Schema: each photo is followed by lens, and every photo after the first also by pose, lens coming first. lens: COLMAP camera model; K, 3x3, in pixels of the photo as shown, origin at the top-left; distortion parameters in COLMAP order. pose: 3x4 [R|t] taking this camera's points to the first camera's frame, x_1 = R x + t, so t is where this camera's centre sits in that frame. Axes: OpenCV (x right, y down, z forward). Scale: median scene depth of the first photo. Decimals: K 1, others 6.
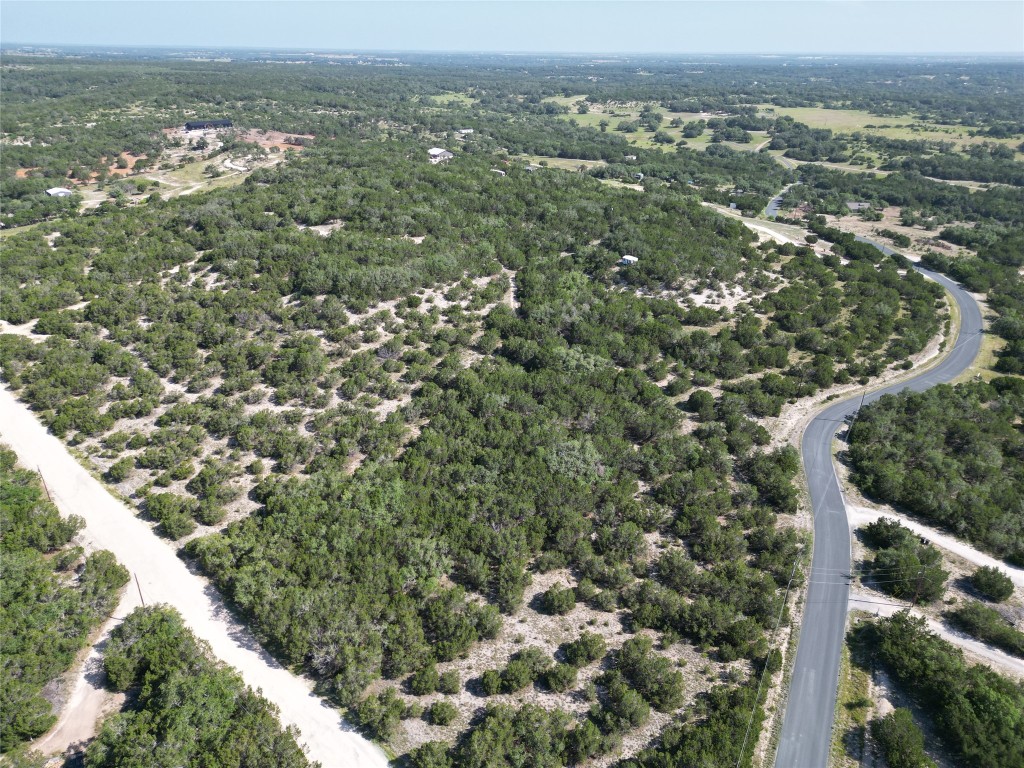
lens RADIAL K [[717.4, 0, 515.6], [0, 717.4, 381.8], [0, 0, 1]] dist [0.064224, -0.050020]
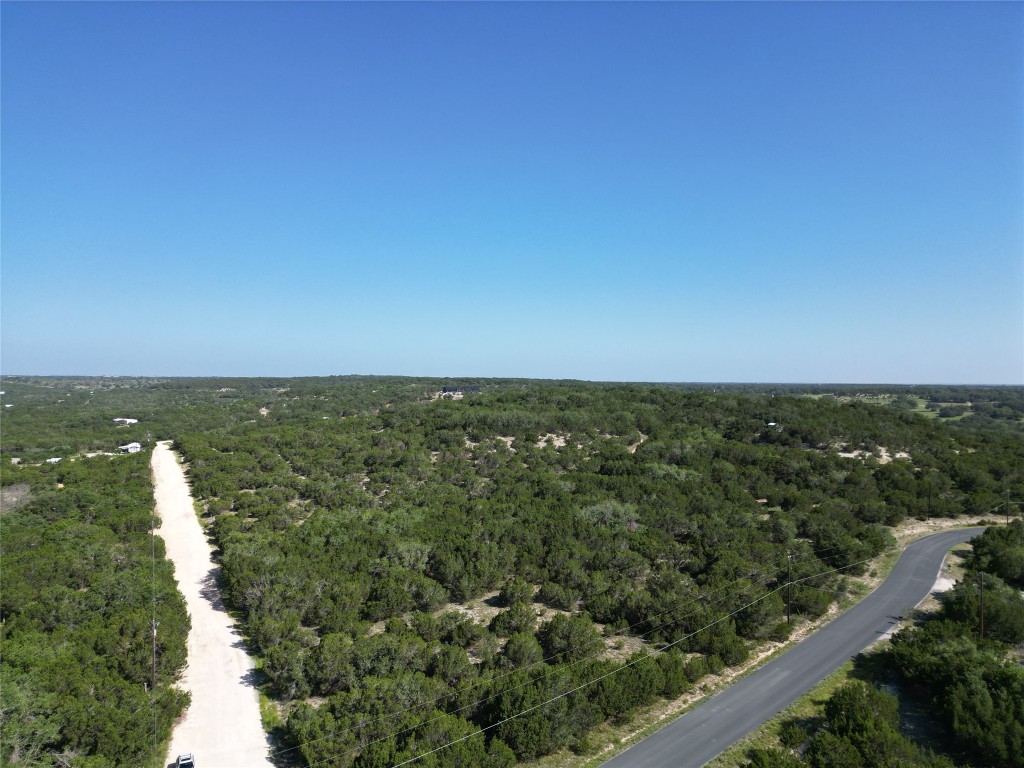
lens RADIAL K [[717.4, 0, 514.8], [0, 717.4, 384.3], [0, 0, 1]] dist [0.064224, -0.050020]
pose [[0.934387, -0.001647, -0.356255, 0.361011], [-0.148043, 0.907765, -0.392487, 0.402794], [0.324042, 0.419476, 0.847960, 0.151459]]
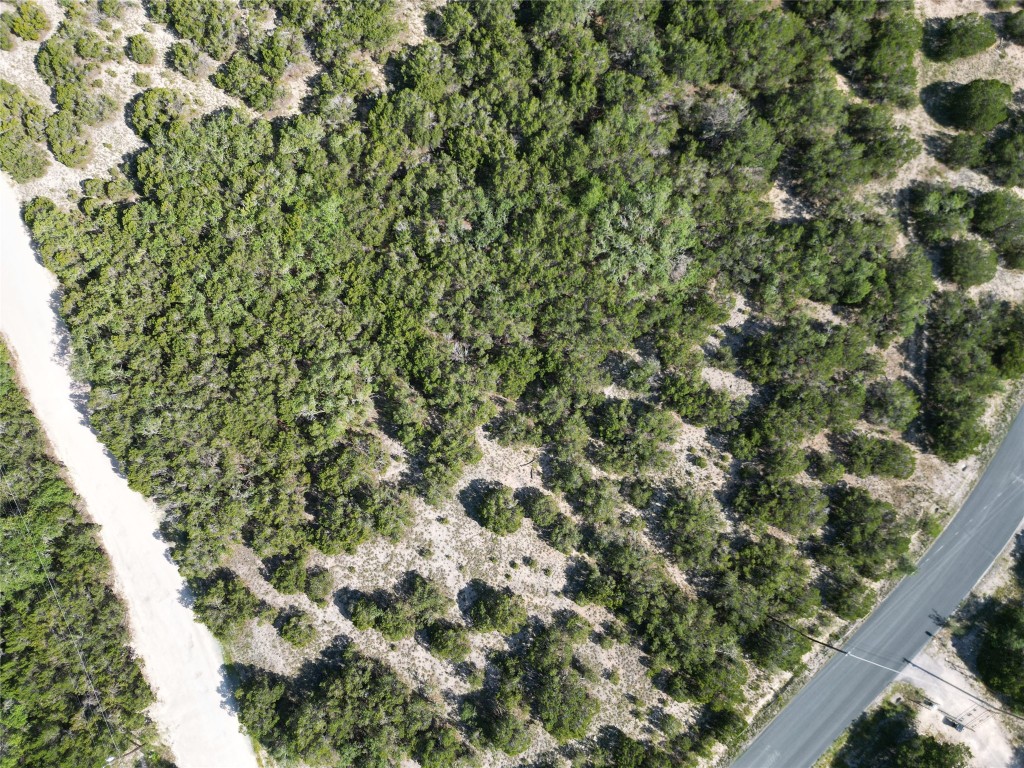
lens RADIAL K [[717.4, 0, 510.7], [0, 717.4, 382.1], [0, 0, 1]] dist [0.064224, -0.050020]
pose [[0.943283, 0.326108, -0.062213, 0.070825], [-0.145239, 0.573867, 0.805967, -0.321602], [0.298534, -0.751219, 0.588682, 0.674251]]
